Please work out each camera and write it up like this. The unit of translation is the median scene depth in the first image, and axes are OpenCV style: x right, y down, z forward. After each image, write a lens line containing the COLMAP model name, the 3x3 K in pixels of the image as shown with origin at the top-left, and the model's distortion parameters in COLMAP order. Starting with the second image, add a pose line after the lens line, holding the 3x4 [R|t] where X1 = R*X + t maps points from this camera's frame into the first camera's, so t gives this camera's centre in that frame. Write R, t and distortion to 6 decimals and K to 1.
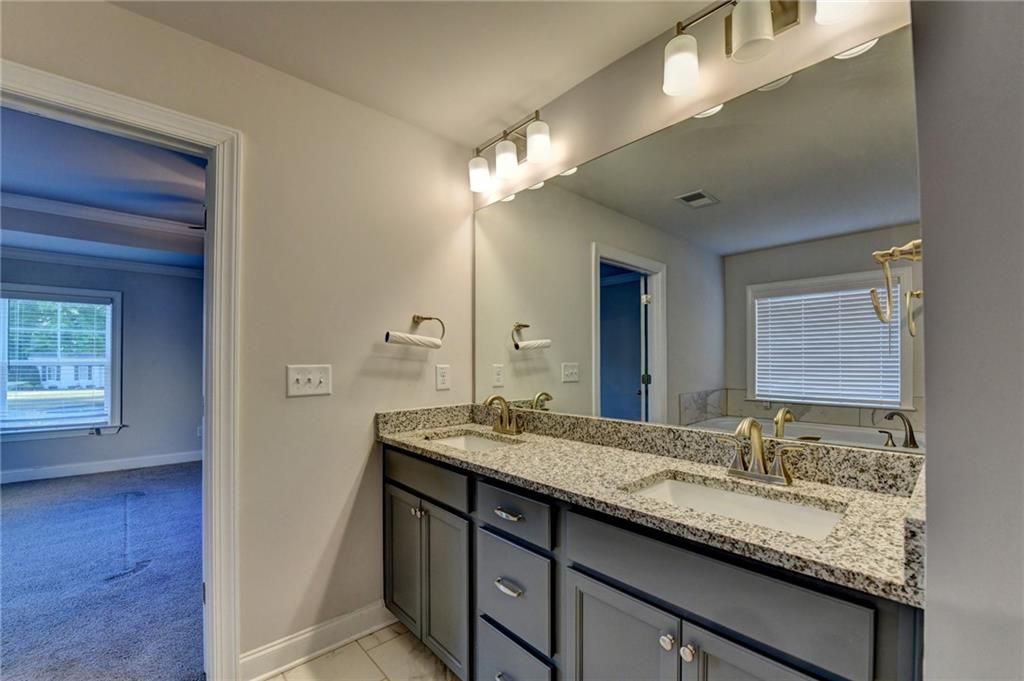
lens RADIAL K [[419.7, 0, 505.1], [0, 419.7, 364.0], [0, 0, 1]] dist [-0.015985, -0.001131]
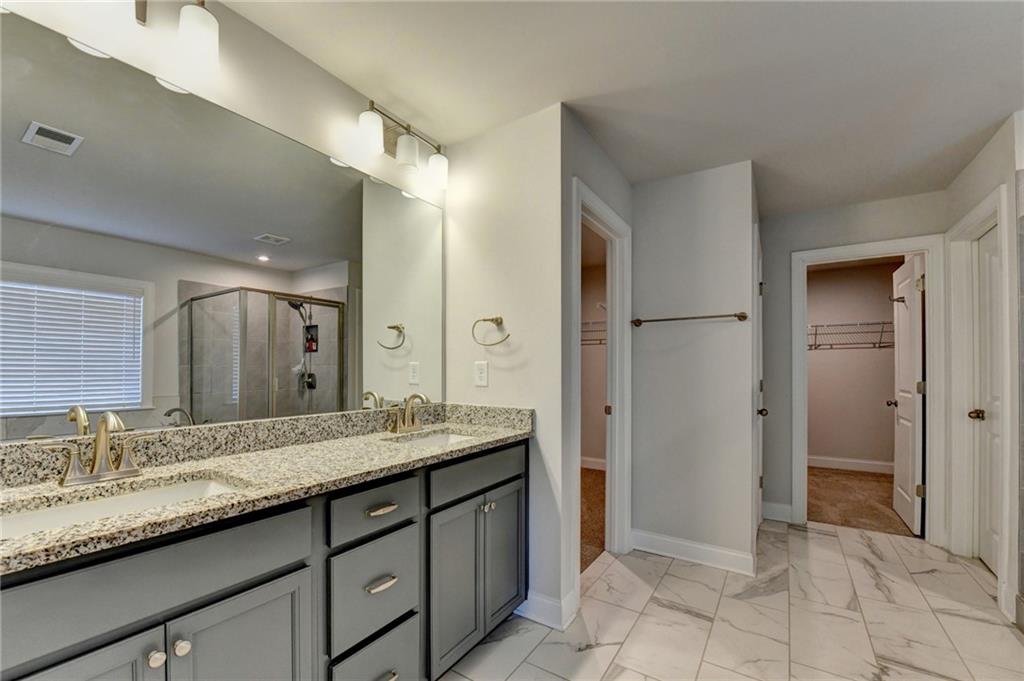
lens RADIAL K [[419.7, 0, 507.4], [0, 419.7, 369.8], [0, 0, 1]] dist [-0.015985, -0.001131]
pose [[-0.265668, 0.004763, 0.964053, -0.783010], [0.005298, 0.999980, -0.003481, 0.029761], [-0.964050, 0.004183, -0.265688, 0.759080]]
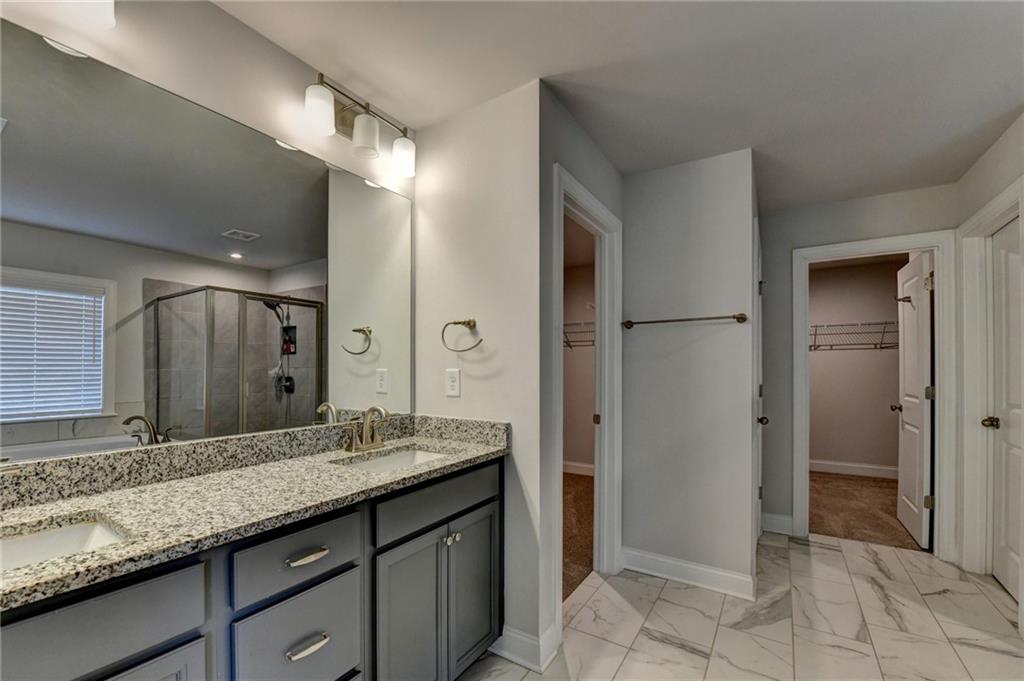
lens RADIAL K [[419.7, 0, 509.2], [0, 419.7, 370.3], [0, 0, 1]] dist [-0.015985, -0.001131]
pose [[-0.274249, 0.001556, 0.961657, -0.671751], [0.007012, 0.999975, 0.000382, 0.003051], [-0.961633, 0.006848, -0.274253, 0.658213]]
